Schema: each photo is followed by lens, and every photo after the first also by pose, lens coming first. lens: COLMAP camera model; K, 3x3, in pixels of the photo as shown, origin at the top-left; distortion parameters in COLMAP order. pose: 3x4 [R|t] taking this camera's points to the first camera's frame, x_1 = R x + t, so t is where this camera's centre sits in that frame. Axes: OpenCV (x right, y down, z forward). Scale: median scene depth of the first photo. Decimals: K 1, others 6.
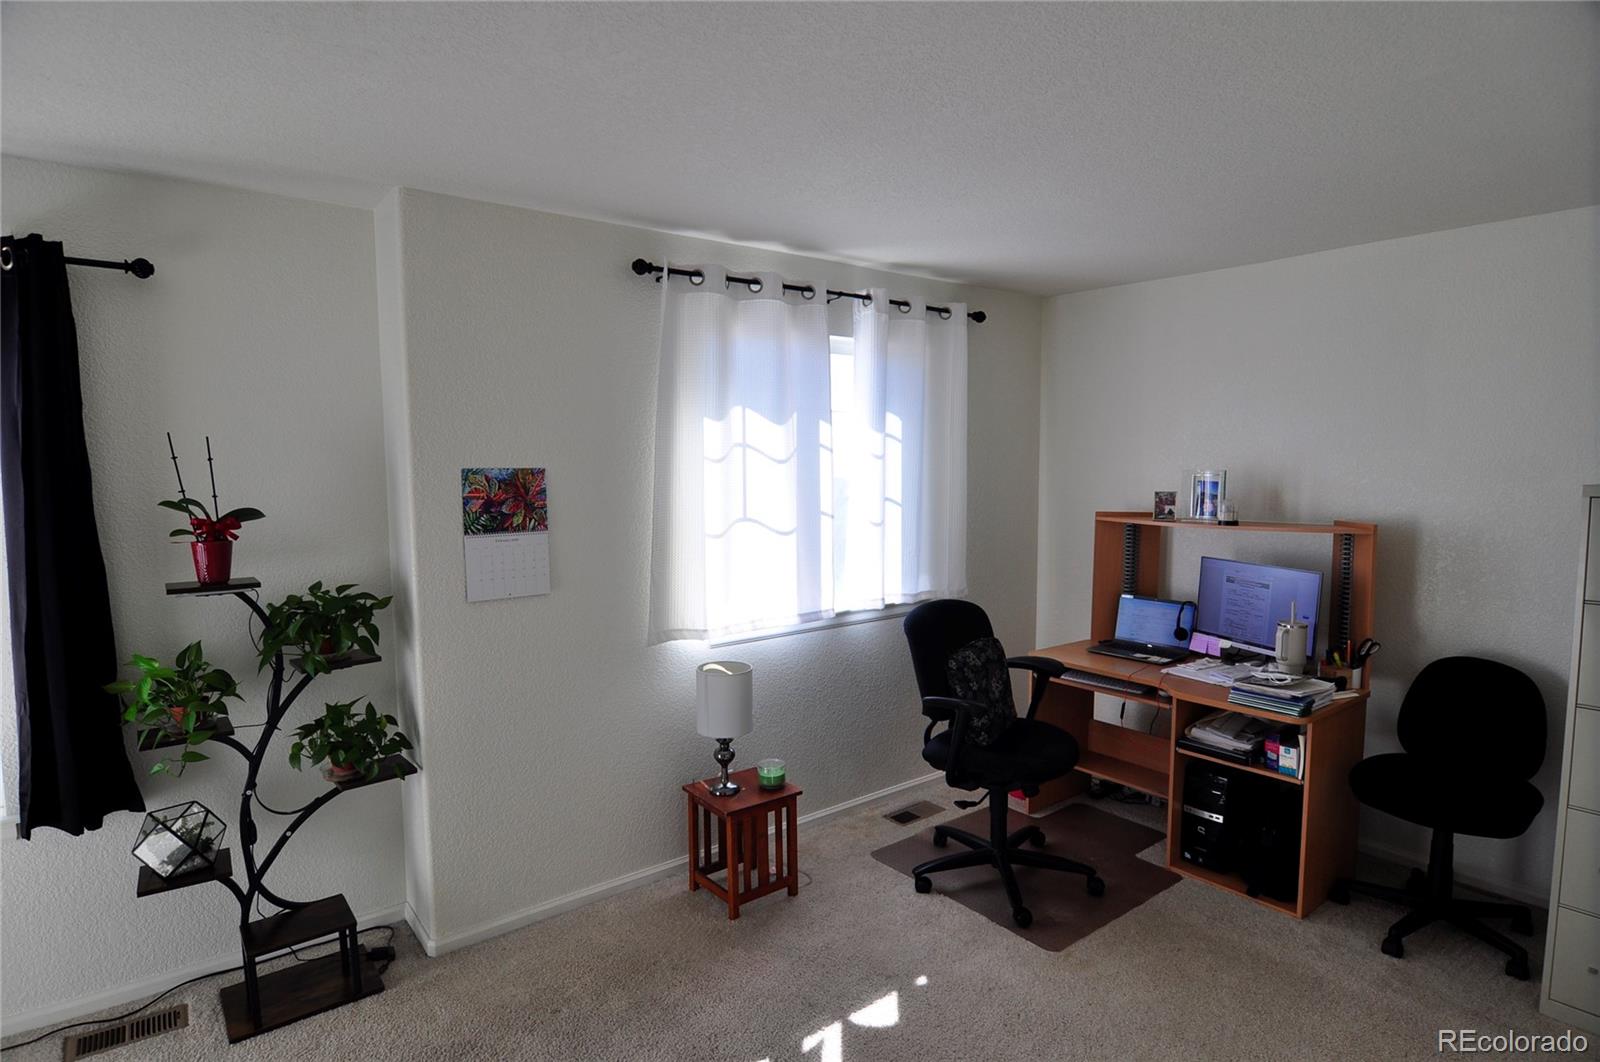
lens RADIAL K [[854.4, 0, 799.9], [0, 854.4, 538.5], [0, 0, 1]] dist [-0.012452, -0.003290]
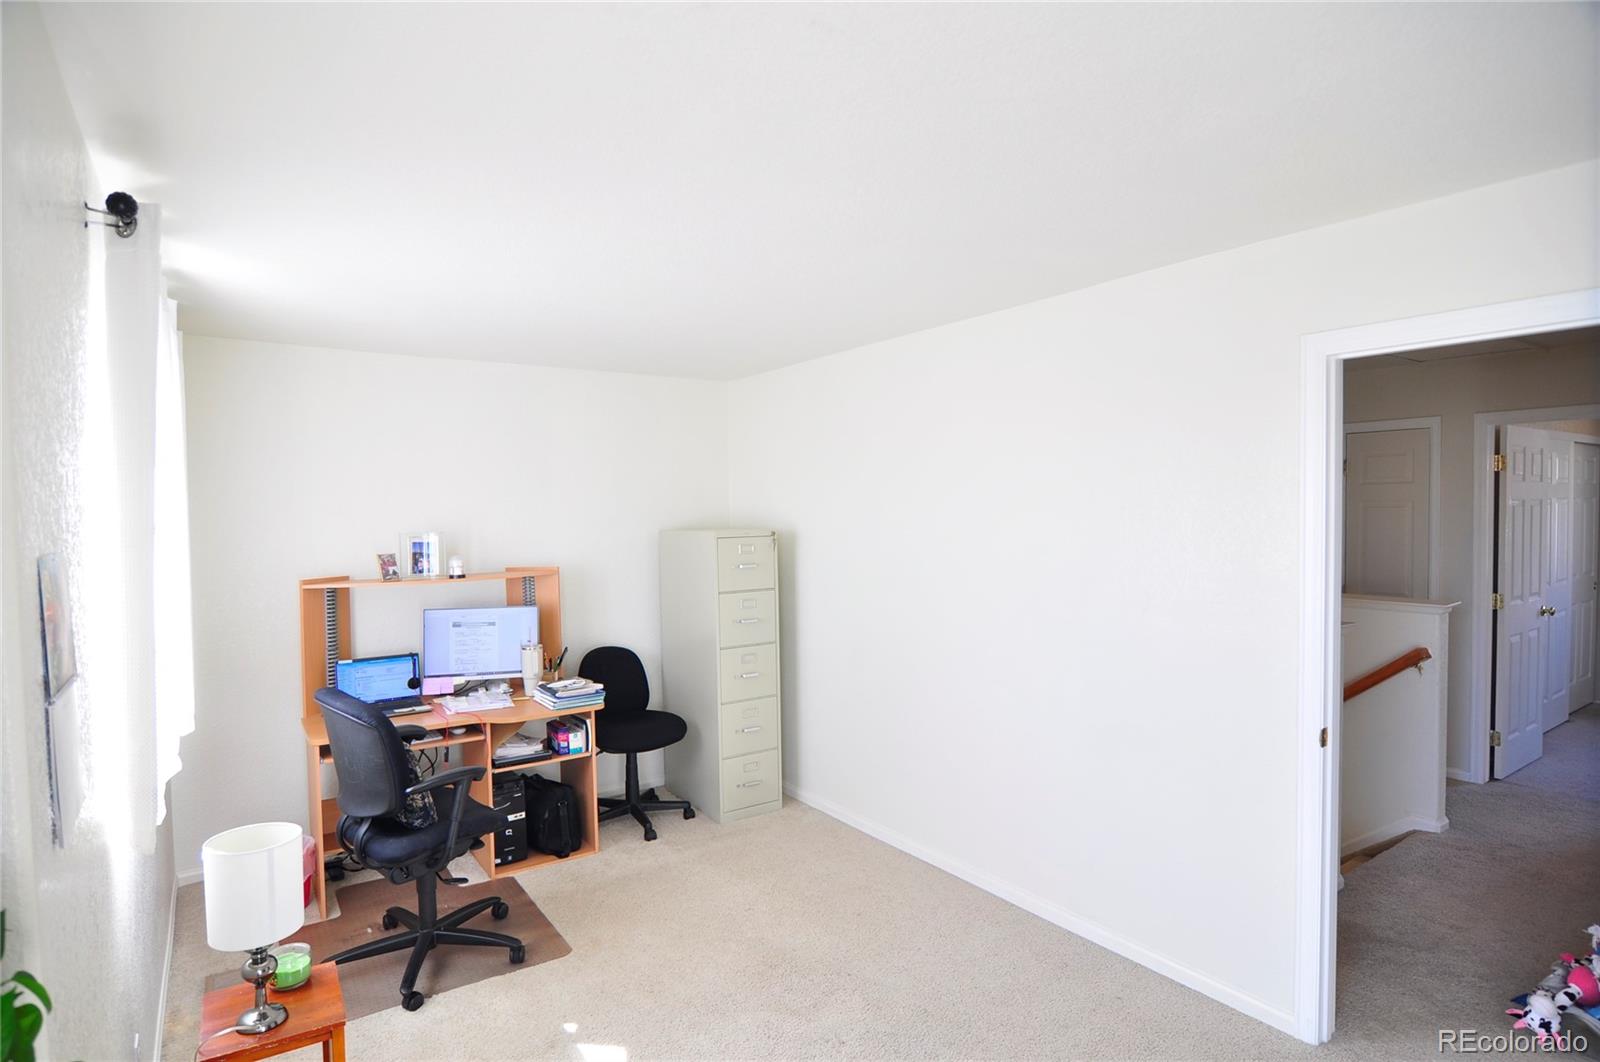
lens RADIAL K [[854.4, 0, 799.2], [0, 854.4, 531.8], [0, 0, 1]] dist [-0.012452, -0.003290]
pose [[0.045779, -0.016920, 0.998808, -0.654753], [0.102262, 0.994683, 0.012163, -0.045850], [-0.993704, 0.101584, 0.047266, 0.469445]]
